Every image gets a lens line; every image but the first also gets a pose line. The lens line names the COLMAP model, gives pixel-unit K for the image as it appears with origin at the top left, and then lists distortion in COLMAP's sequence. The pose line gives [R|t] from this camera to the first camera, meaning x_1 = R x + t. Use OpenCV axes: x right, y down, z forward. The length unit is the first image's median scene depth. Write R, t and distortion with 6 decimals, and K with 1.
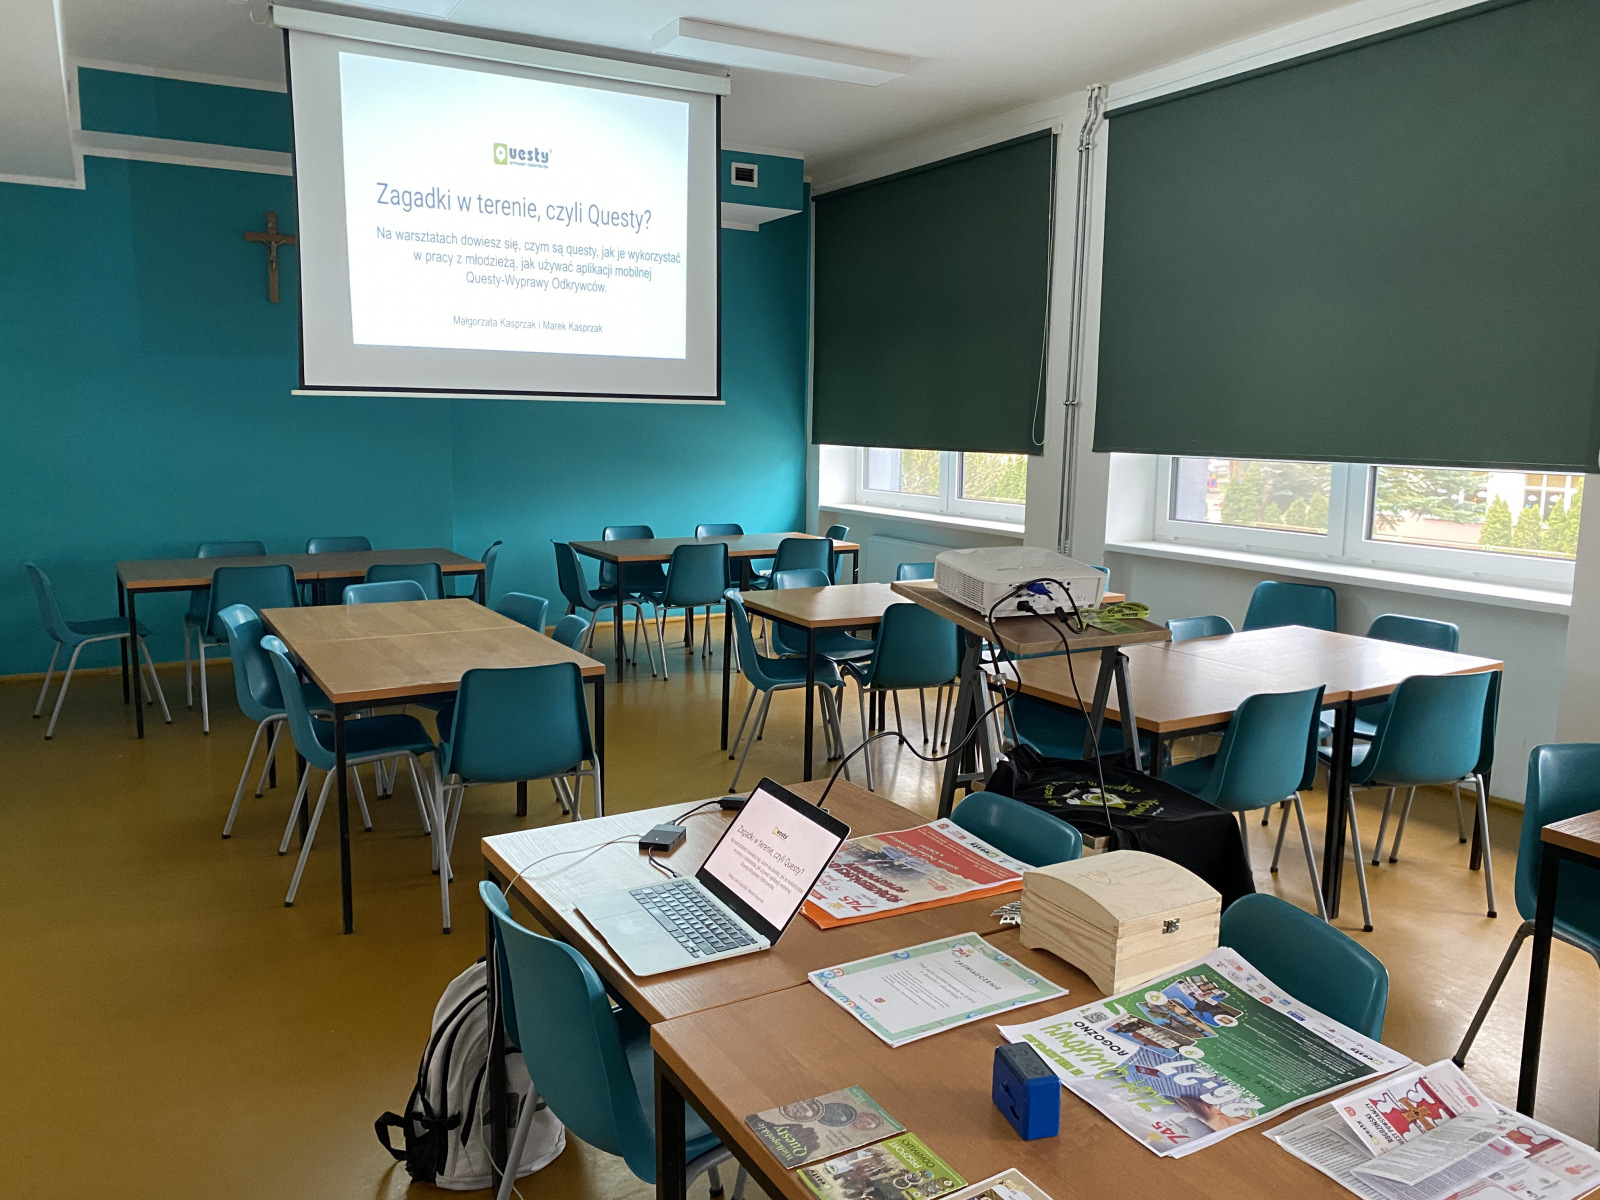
lens RADIAL K [[1194.8, 0, 795.4], [0, 1194.8, 566.4], [0, 0, 1]] dist [0.023129, -0.005474]
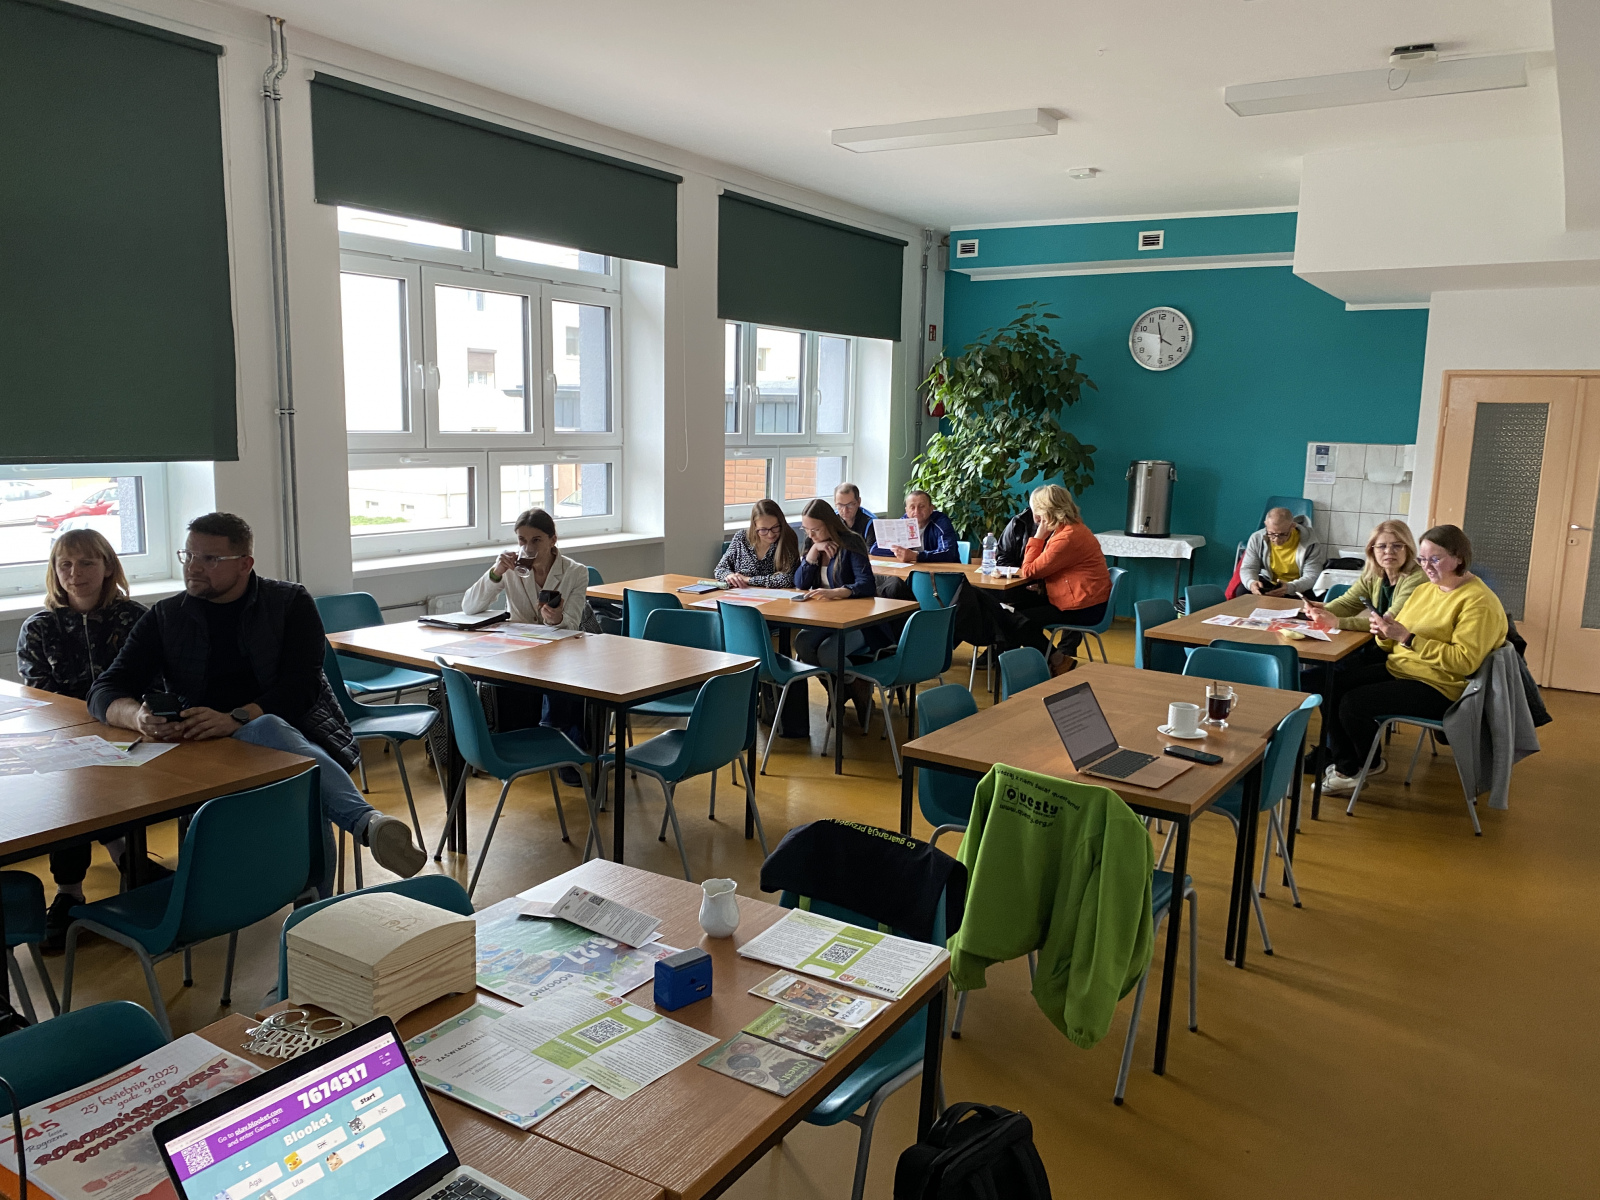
lens RADIAL K [[1207.3, 0, 803.4], [0, 1207.3, 610.0], [0, 0, 1]] dist [0.003336, -0.004131]
pose [[-0.485957, -0.160870, 0.859050, -0.263870], [0.077583, 0.971093, 0.225740, -0.073108], [-0.870533, 0.176347, -0.459428, 0.381377]]
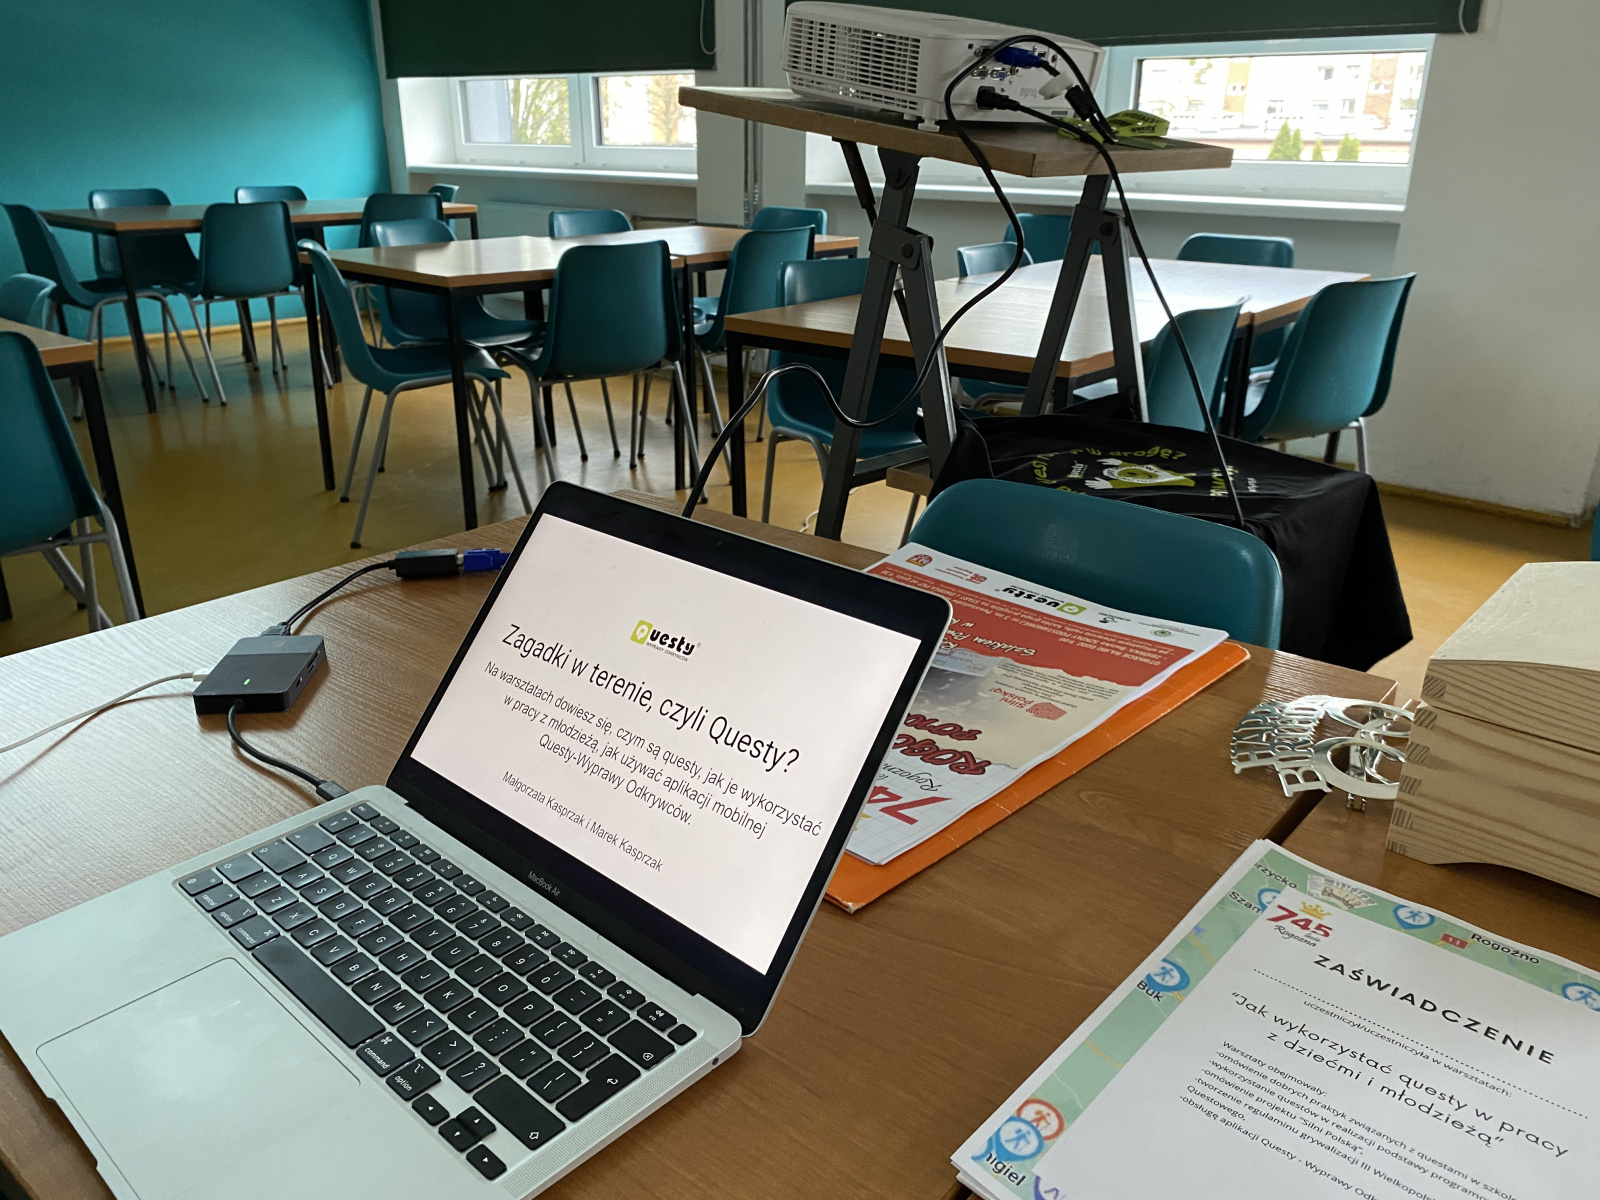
lens RADIAL K [[1207.3, 0, 803.4], [0, 1207.3, 610.0], [0, 0, 1]] dist [0.003336, -0.004131]
pose [[0.942163, -0.126277, 0.310456, -0.028789], [0.042173, 0.963610, 0.263963, 0.049867], [-0.332491, -0.235603, 0.913203, 0.261426]]
